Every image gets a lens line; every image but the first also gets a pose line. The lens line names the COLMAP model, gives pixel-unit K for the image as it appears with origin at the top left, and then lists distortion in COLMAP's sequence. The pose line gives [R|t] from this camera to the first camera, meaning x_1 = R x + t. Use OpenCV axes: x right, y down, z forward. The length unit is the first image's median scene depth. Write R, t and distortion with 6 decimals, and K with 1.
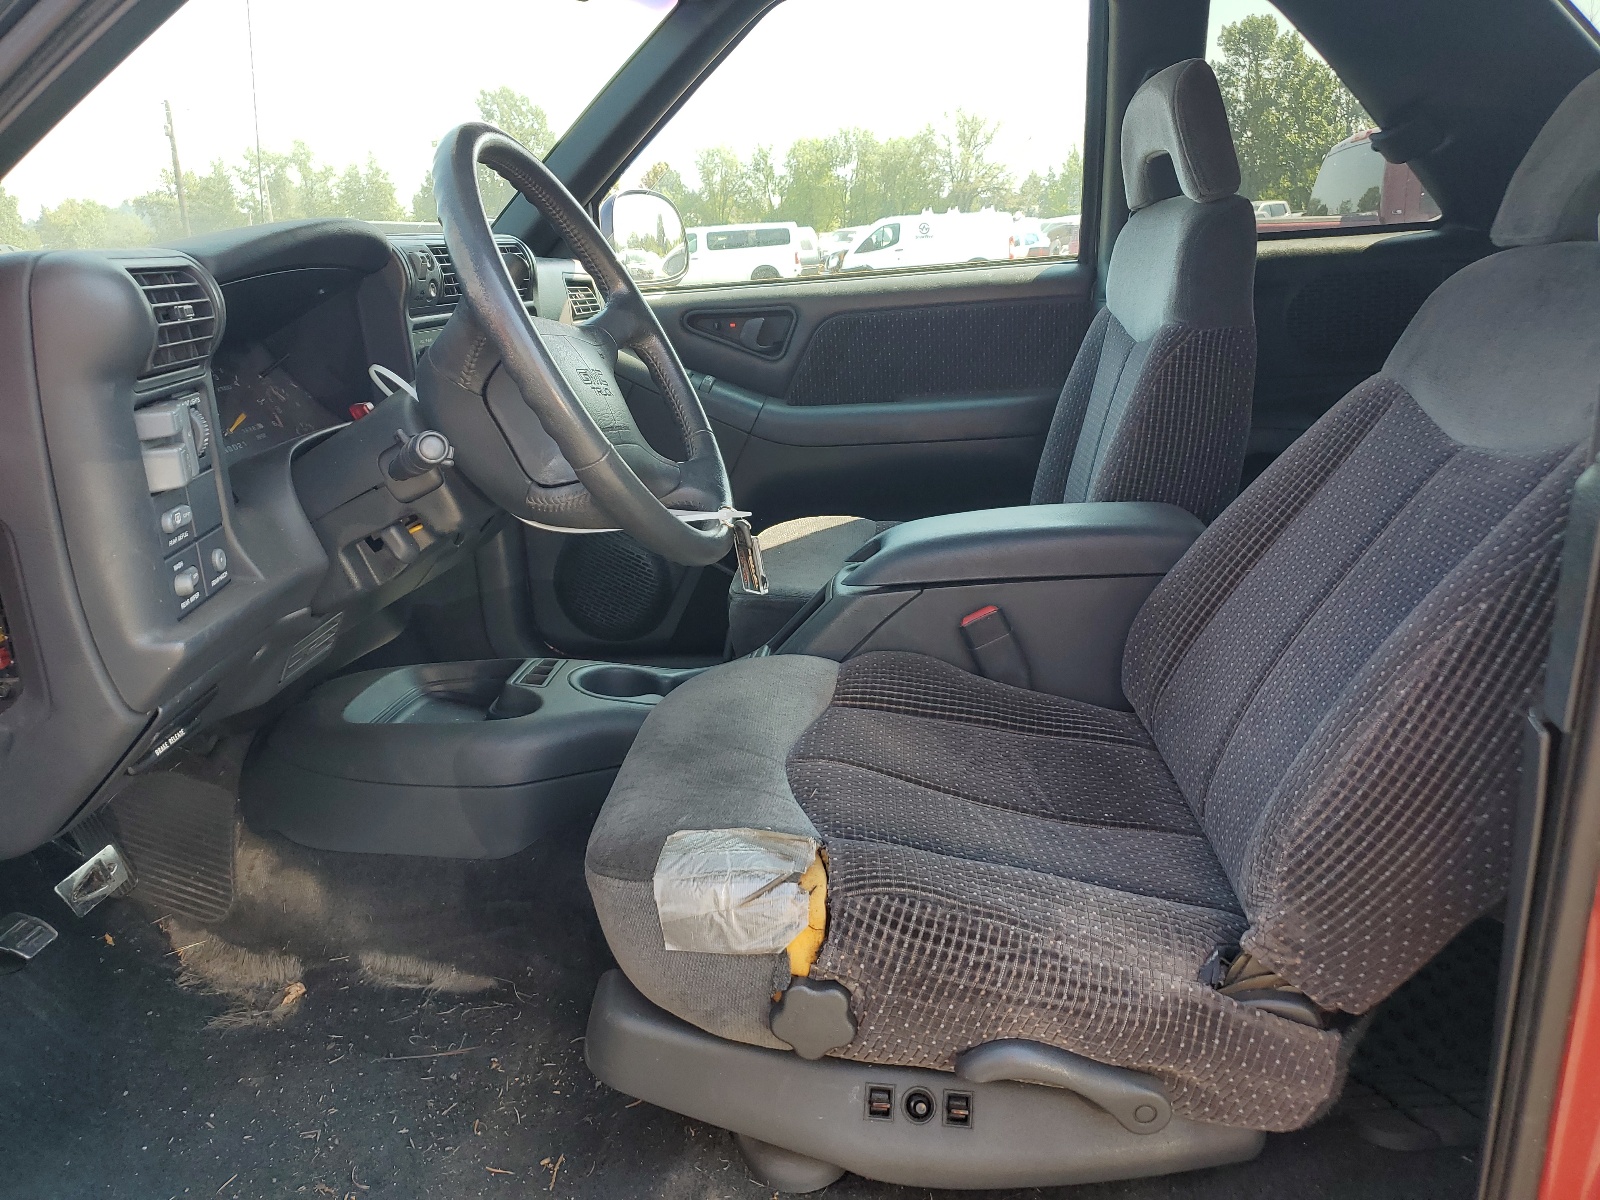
lens RADIAL K [[1164.0, 0, 800.0], [0, 1164.0, 600.0], [0, 0, 1]] dist [0.030765, -0.022435]
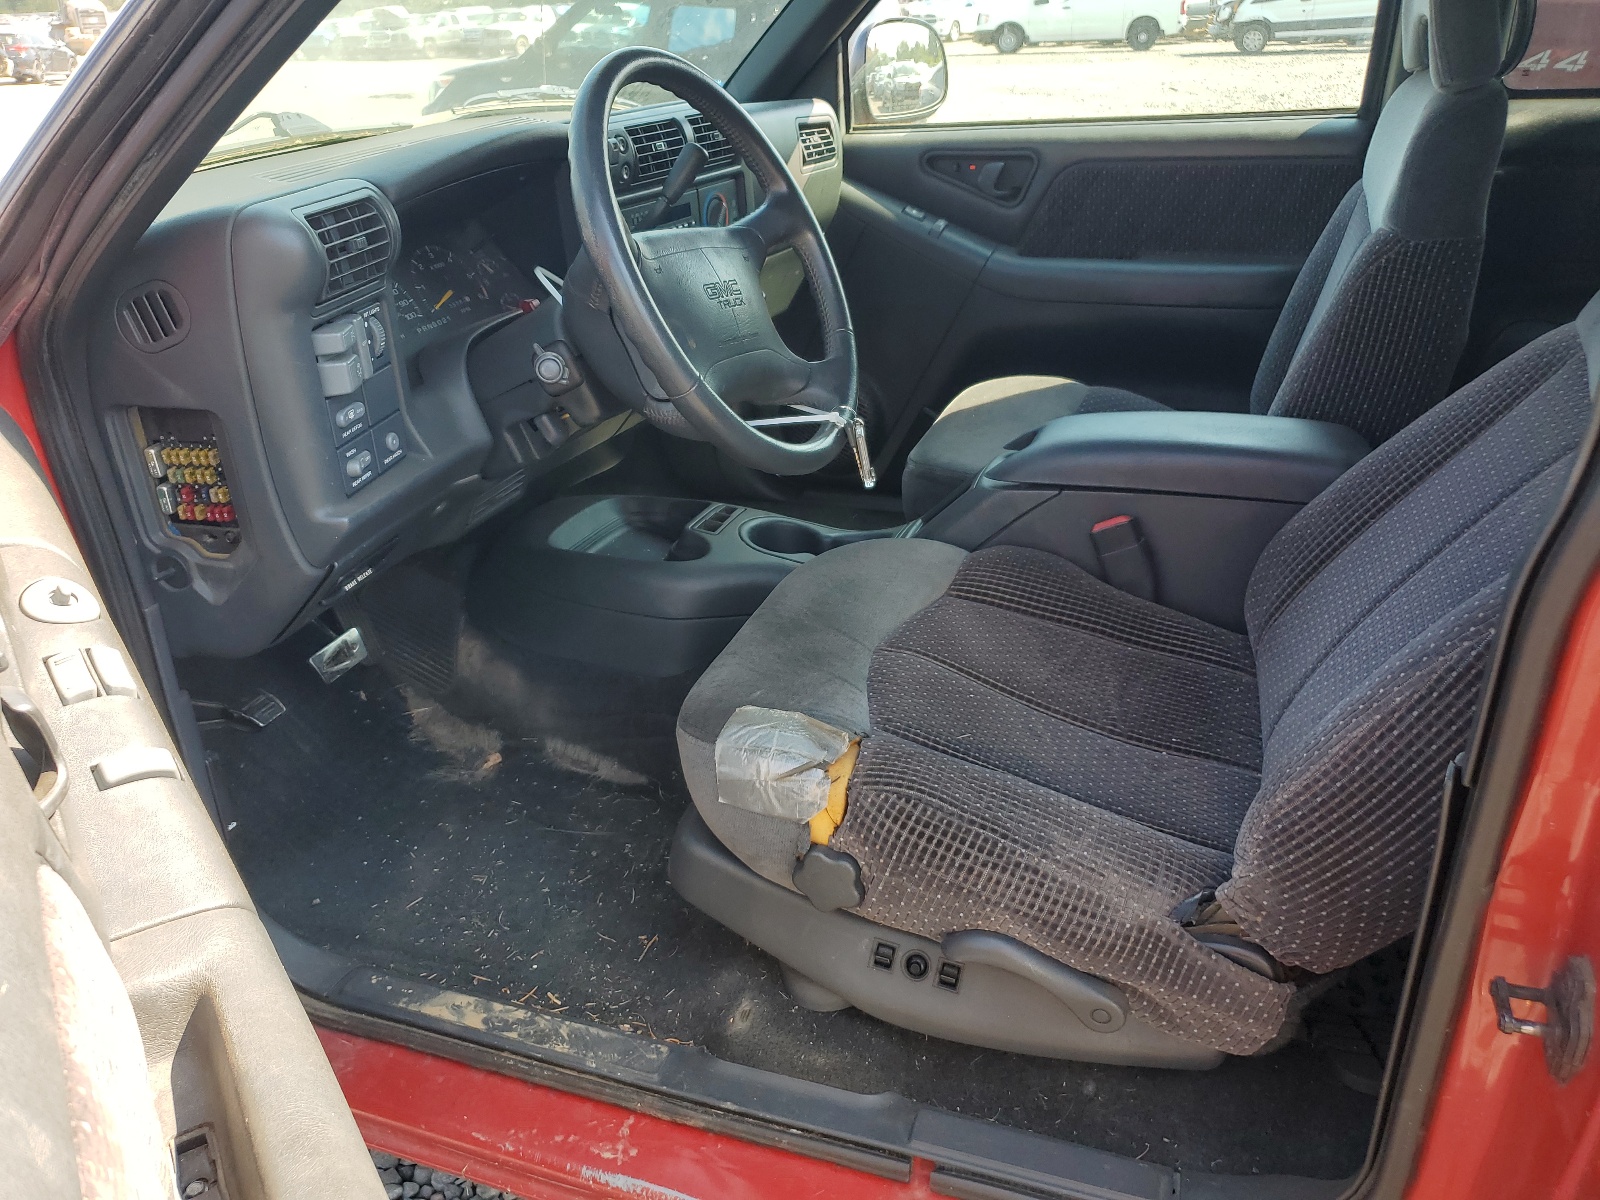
lens RADIAL K [[1164.0, 0, 800.0], [0, 1164.0, 600.0], [0, 0, 1]] dist [0.030765, -0.022435]
pose [[0.961755, 0.136103, -0.237704, 0.229102], [-0.091793, 0.977782, 0.188457, -0.140913], [0.258073, -0.159429, 0.952880, -0.087212]]
